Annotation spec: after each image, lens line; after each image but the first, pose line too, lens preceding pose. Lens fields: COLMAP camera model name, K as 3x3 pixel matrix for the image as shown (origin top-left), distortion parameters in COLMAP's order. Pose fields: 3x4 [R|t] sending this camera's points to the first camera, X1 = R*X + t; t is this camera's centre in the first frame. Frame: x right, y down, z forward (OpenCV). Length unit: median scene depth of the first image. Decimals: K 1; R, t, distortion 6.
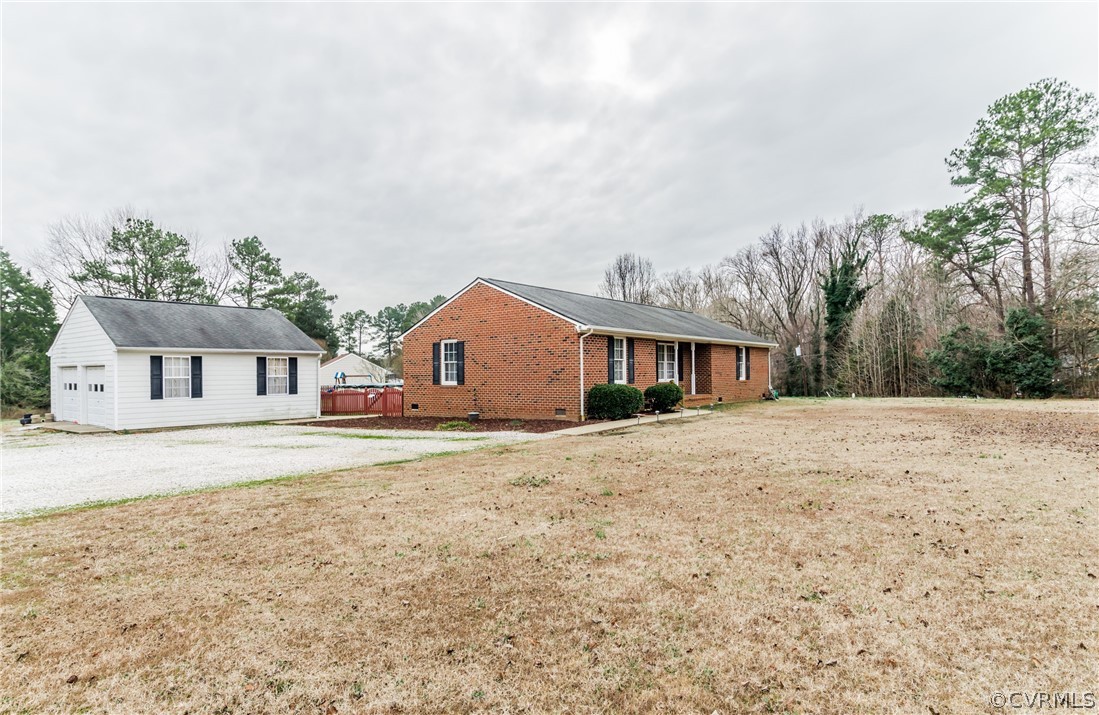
lens RADIAL K [[622.1, 0, 550.1], [0, 622.1, 361.2], [0, 0, 1]] dist [-0.001233, -0.000508]
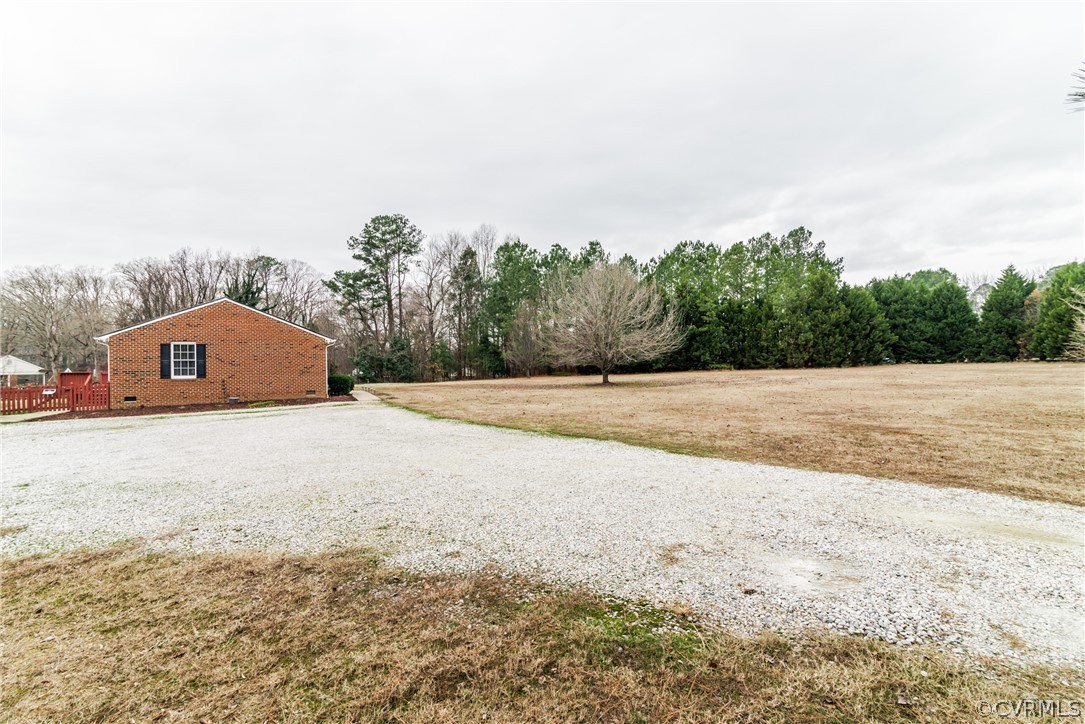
lens RADIAL K [[482.7, 0, 540.6], [0, 482.7, 367.9], [0, 0, 1]] dist [0.004141, 0.000076]
pose [[0.431105, -0.000046, 0.902302, -0.667826], [-0.008457, 0.999956, 0.004091, 0.006604], [-0.902262, -0.009394, 0.431086, -0.047205]]
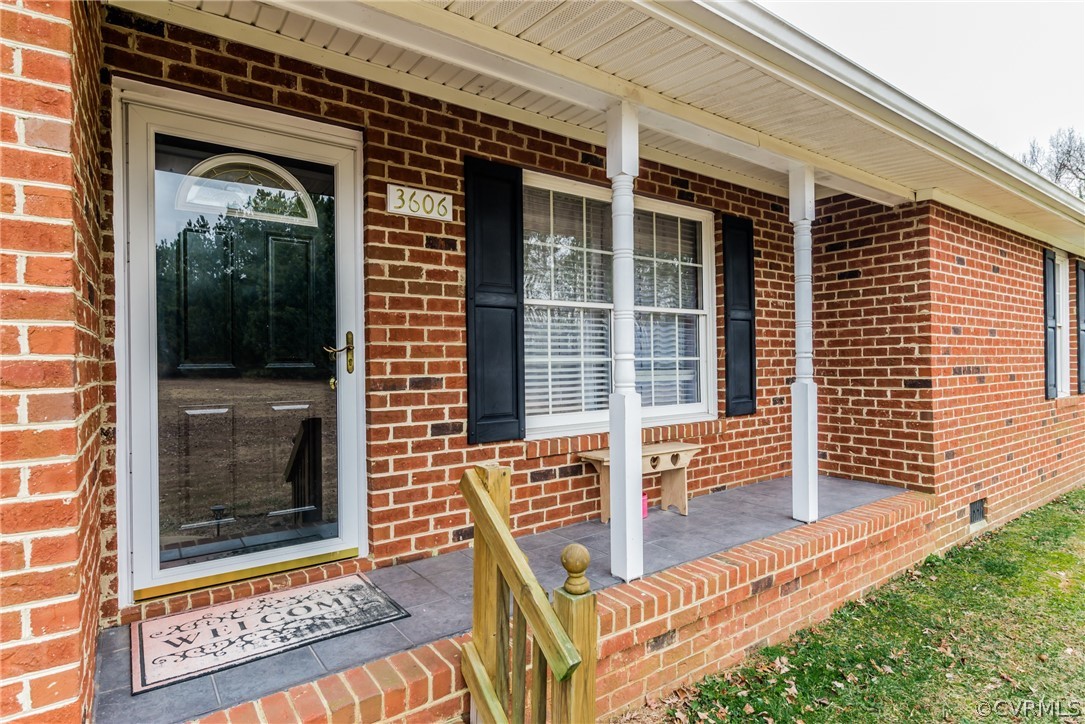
lens RADIAL K [[574.0, 0, 542.5], [0, 574.0, 362.0], [0, 0, 1]] dist [0.000158, -0.000062]
pose [[0.960704, -0.002451, -0.277563, 0.218934], [0.008858, 0.999722, 0.021831, 0.012975], [0.277432, -0.023432, 0.960459, 0.892703]]
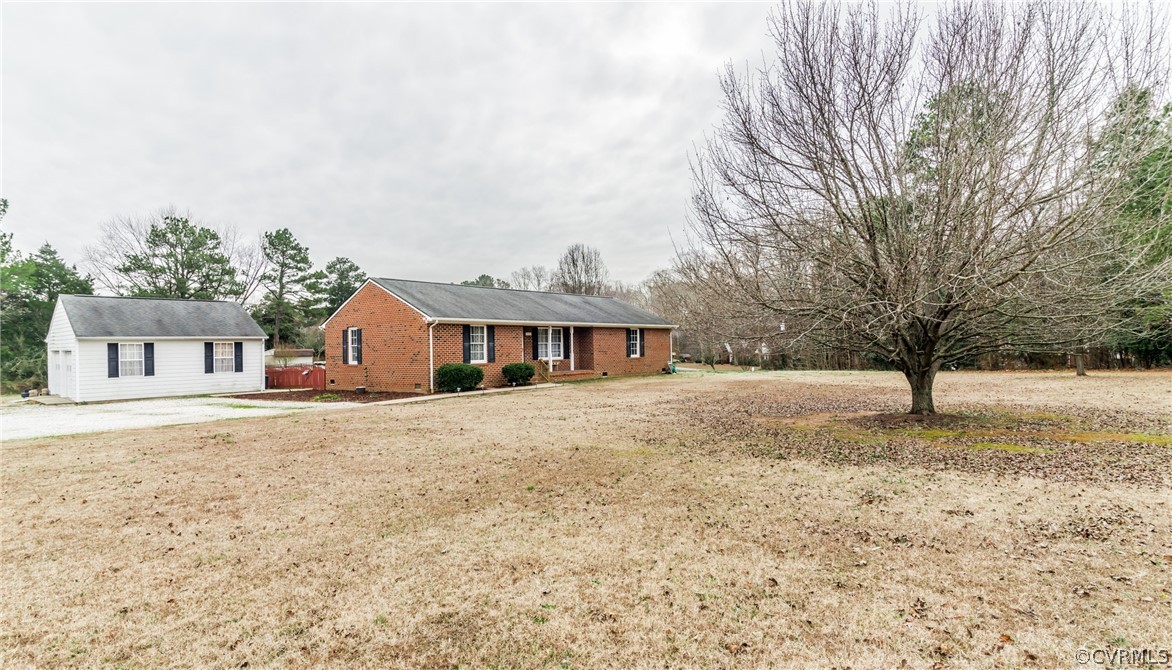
lens RADIAL K [[594.6, 0, 586.0], [0, 594.6, 335.0], [0, 0, 1]] dist [0.002381, -0.000211]
pose [[0.998971, -0.007991, -0.044647, 0.323948], [0.008073, 0.999966, 0.001659, -0.016454], [0.044632, -0.002018, 0.999001, -0.142282]]
